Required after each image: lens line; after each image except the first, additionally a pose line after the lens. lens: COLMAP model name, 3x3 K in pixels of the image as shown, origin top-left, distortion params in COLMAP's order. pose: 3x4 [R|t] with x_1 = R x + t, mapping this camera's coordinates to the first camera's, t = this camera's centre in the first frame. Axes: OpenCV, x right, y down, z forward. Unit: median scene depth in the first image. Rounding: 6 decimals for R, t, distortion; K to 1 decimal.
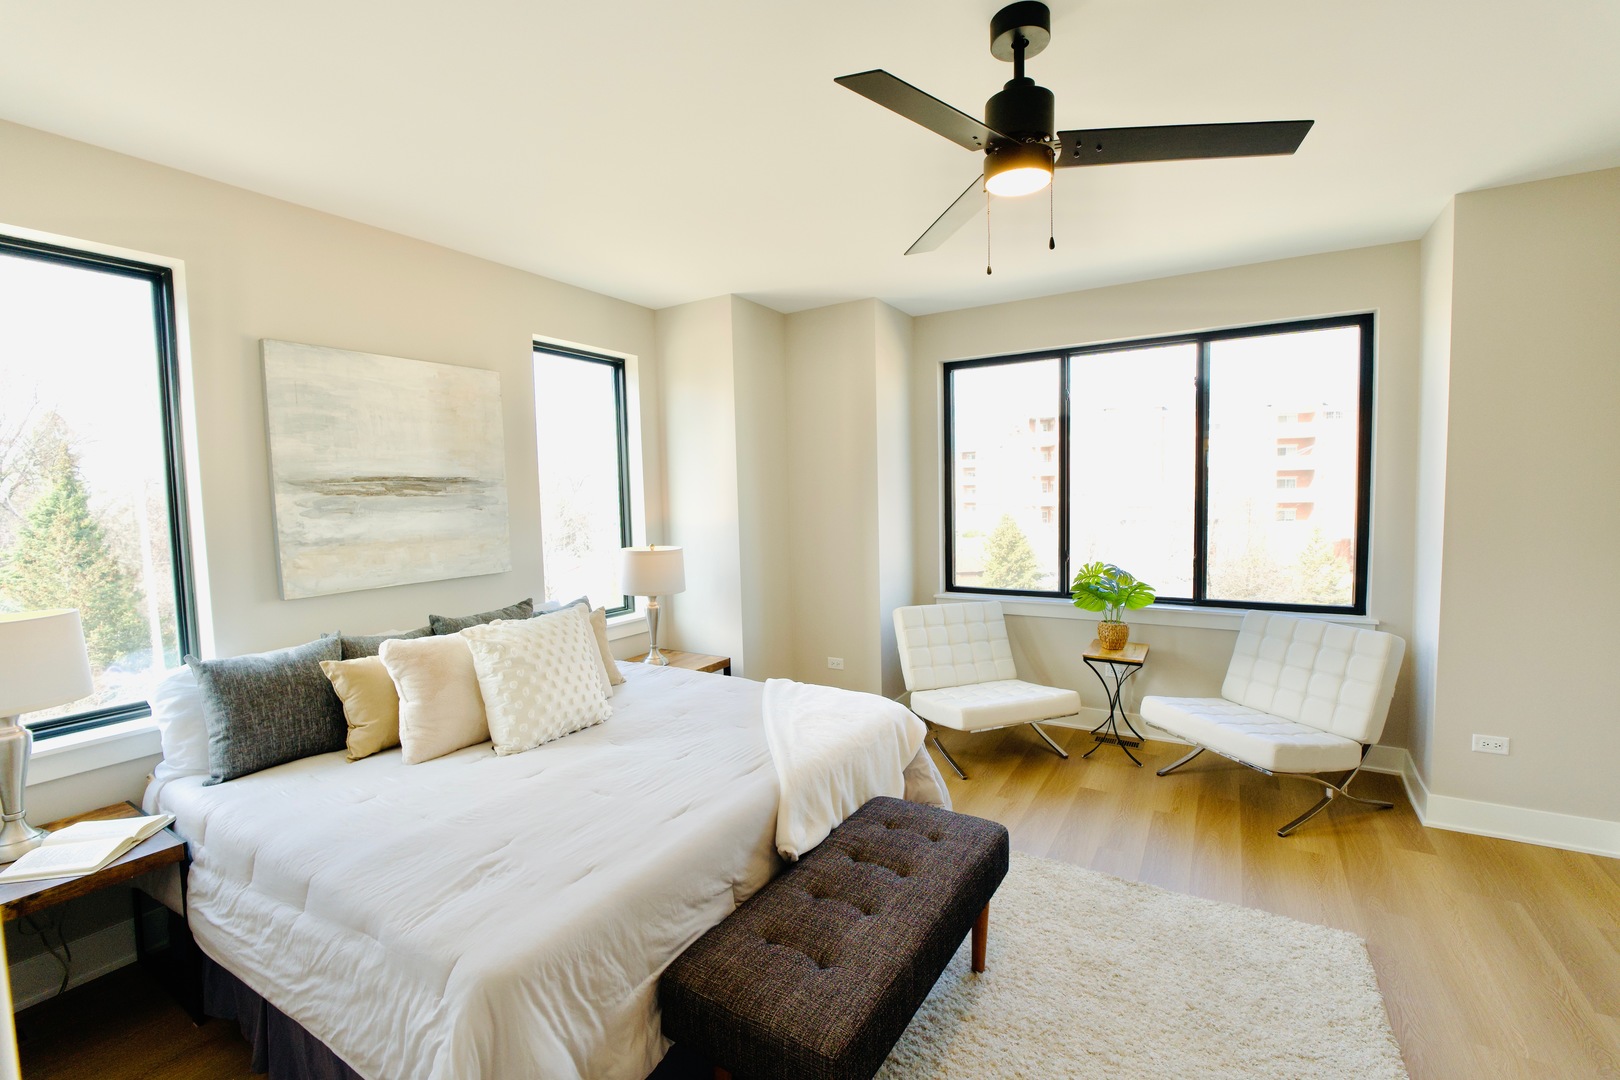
lens RADIAL K [[695.7, 0, 795.4], [0, 695.7, 535.9], [0, 0, 1]] dist [0.000757, -0.000095]
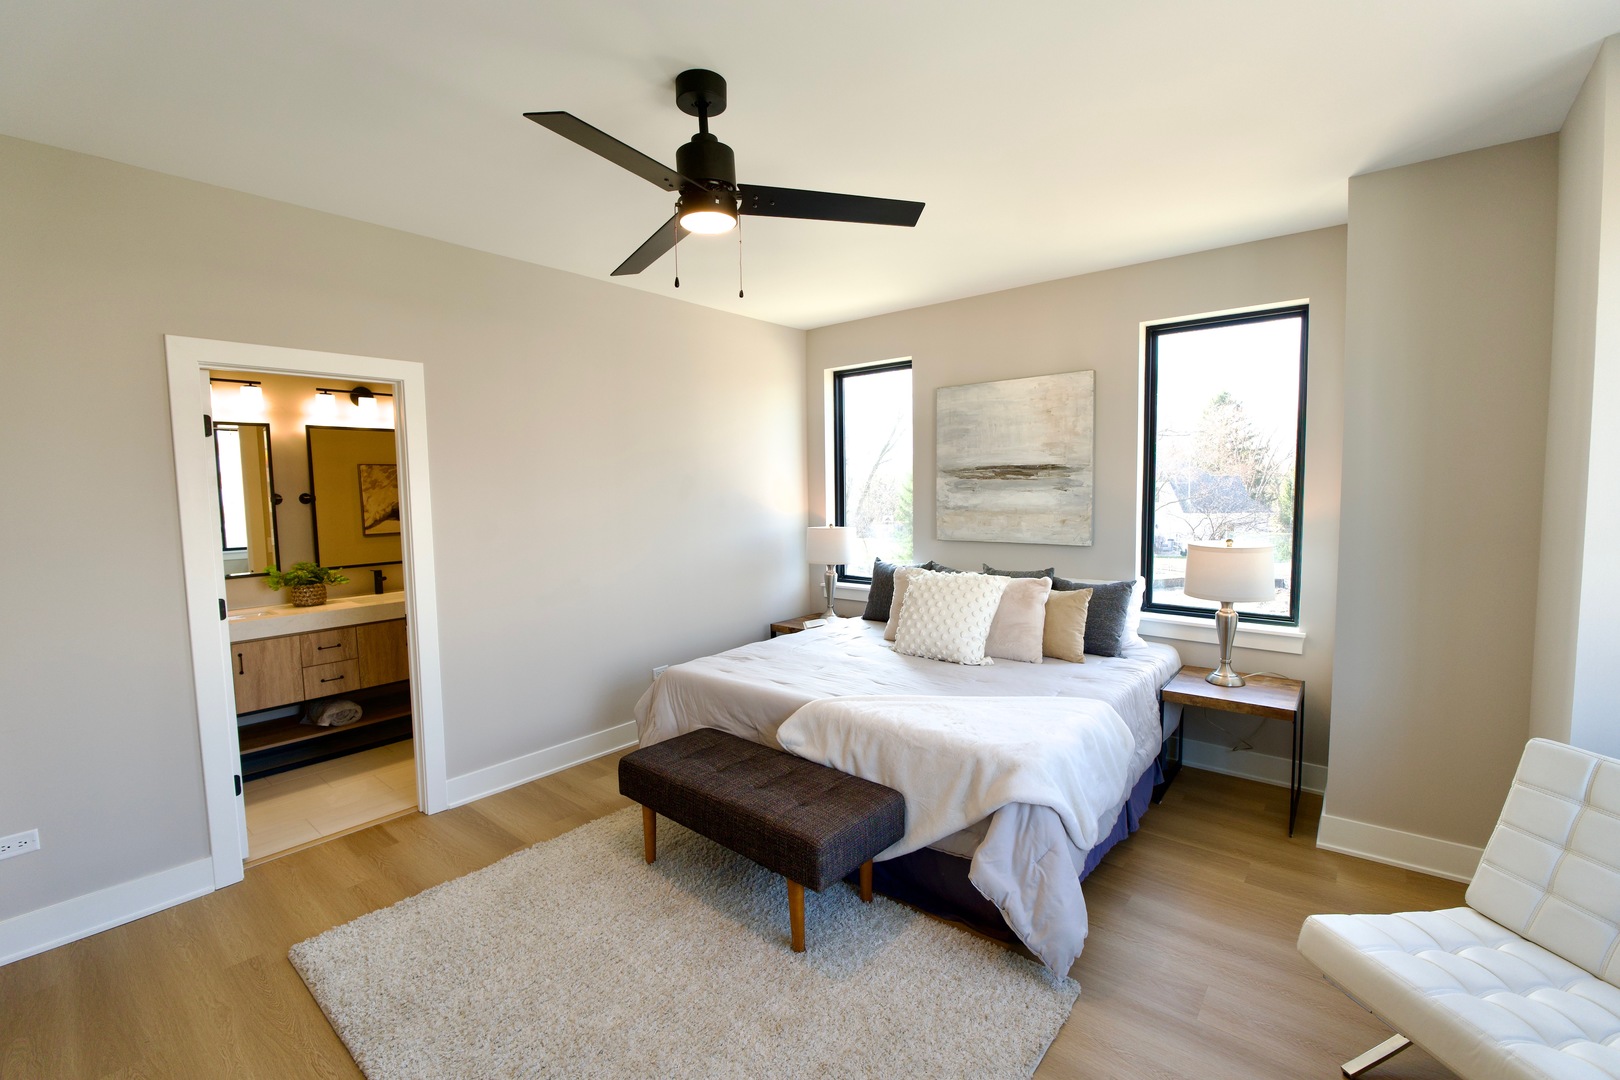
lens RADIAL K [[695.7, 0, 795.4], [0, 695.7, 535.9], [0, 0, 1]] dist [0.000757, -0.000095]
pose [[-0.135522, 0.104756, -0.985221, 0.918005], [-0.039956, 0.993008, 0.111080, -0.085956], [0.989968, 0.054420, -0.130389, 0.796463]]
